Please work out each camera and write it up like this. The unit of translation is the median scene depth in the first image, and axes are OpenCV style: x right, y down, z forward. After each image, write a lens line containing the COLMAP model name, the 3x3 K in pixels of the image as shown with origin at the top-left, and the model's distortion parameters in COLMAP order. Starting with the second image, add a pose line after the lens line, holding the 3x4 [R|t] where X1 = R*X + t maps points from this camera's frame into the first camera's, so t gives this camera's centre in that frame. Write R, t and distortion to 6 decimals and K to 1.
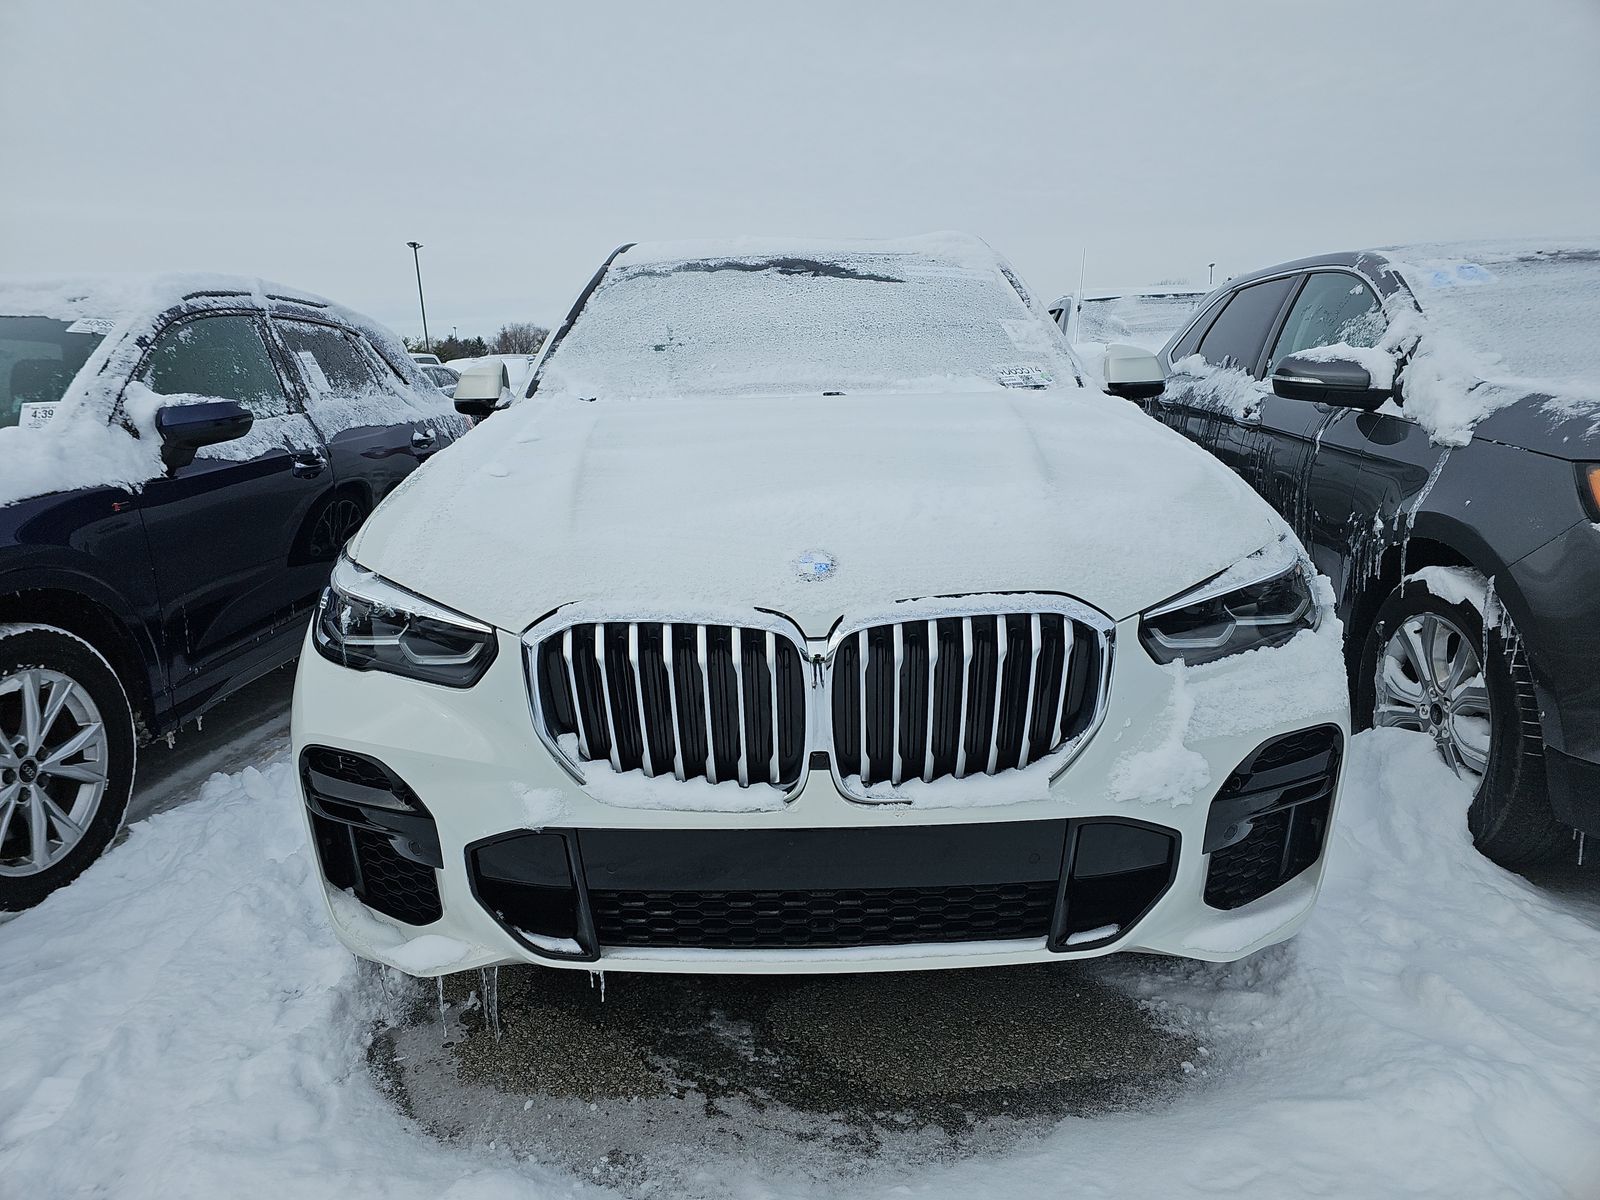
lens RADIAL K [[1072.2, 0, 800.0], [0, 1072.2, 600.0], [0, 0, 1]] dist [0.099054, -0.095774]
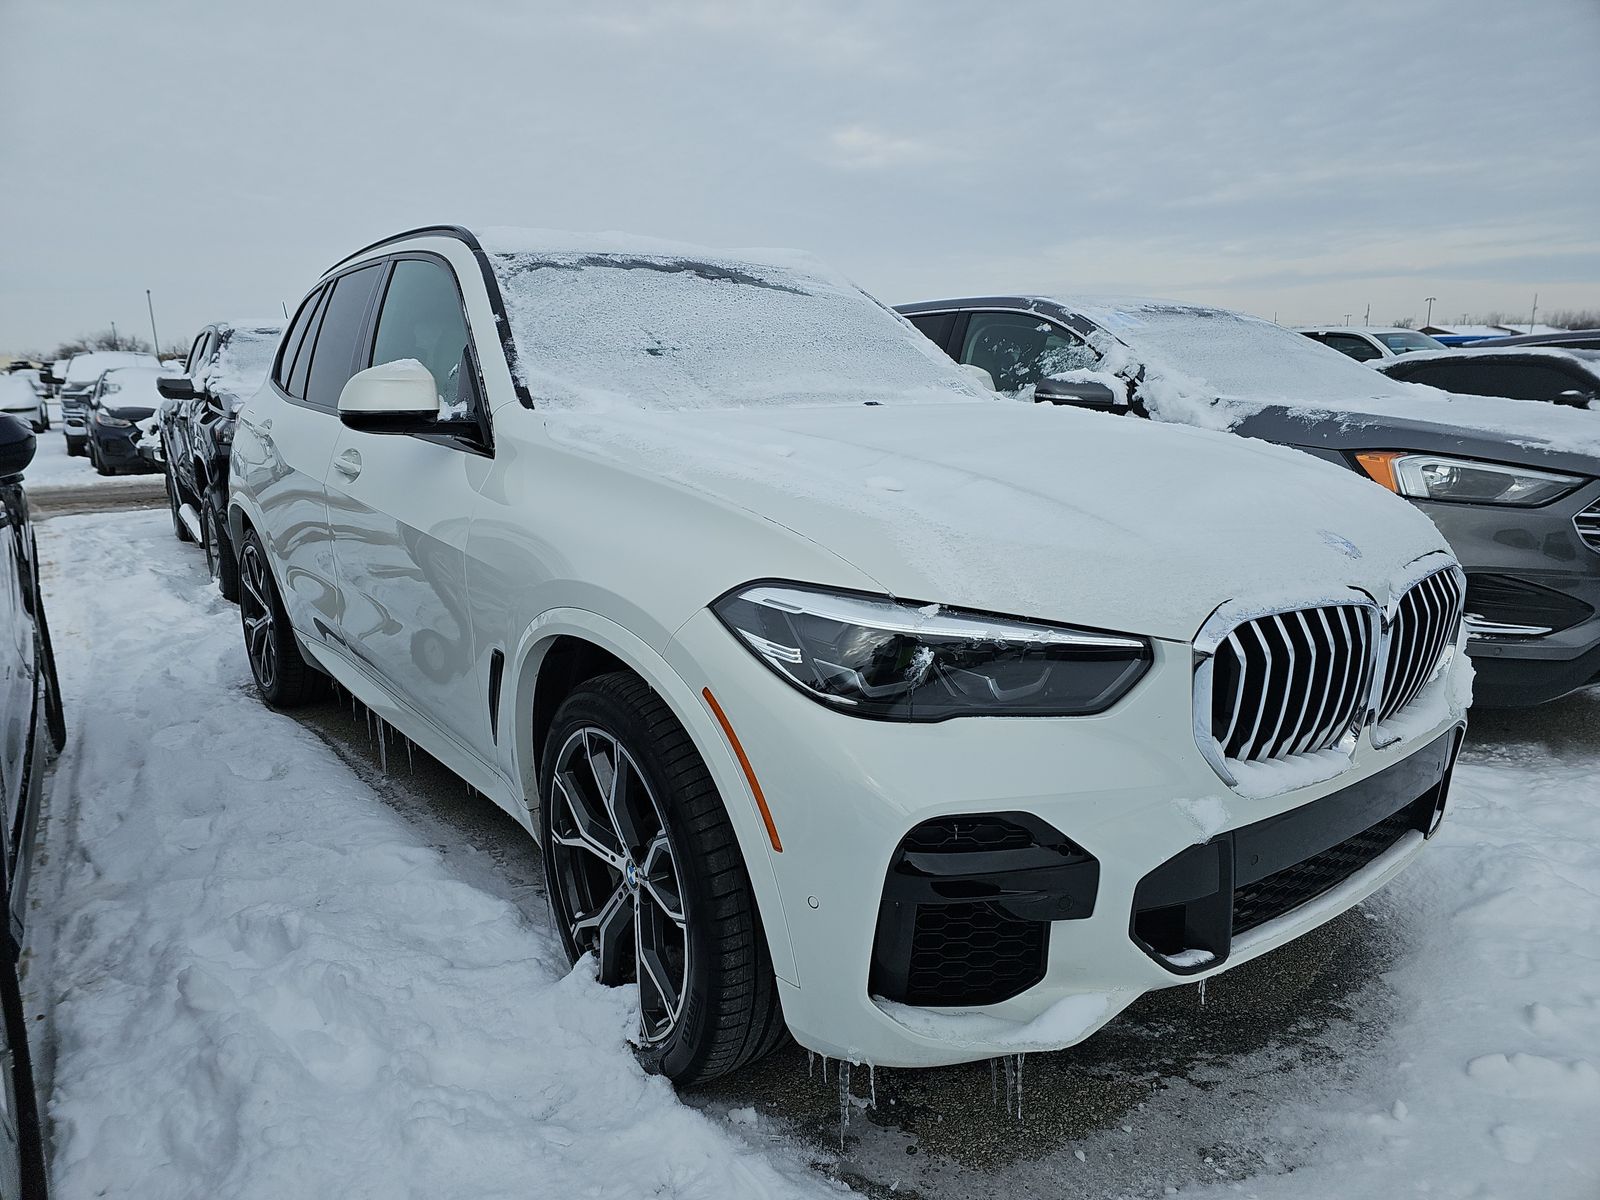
lens RADIAL K [[1072.2, 0, 800.0], [0, 1072.2, 600.0], [0, 0, 1]] dist [0.099054, -0.095774]
pose [[0.774317, -0.109111, 0.623320, -0.612754], [0.122172, 0.992267, 0.021926, -0.037061], [-0.620892, 0.059175, 0.781659, 0.247877]]
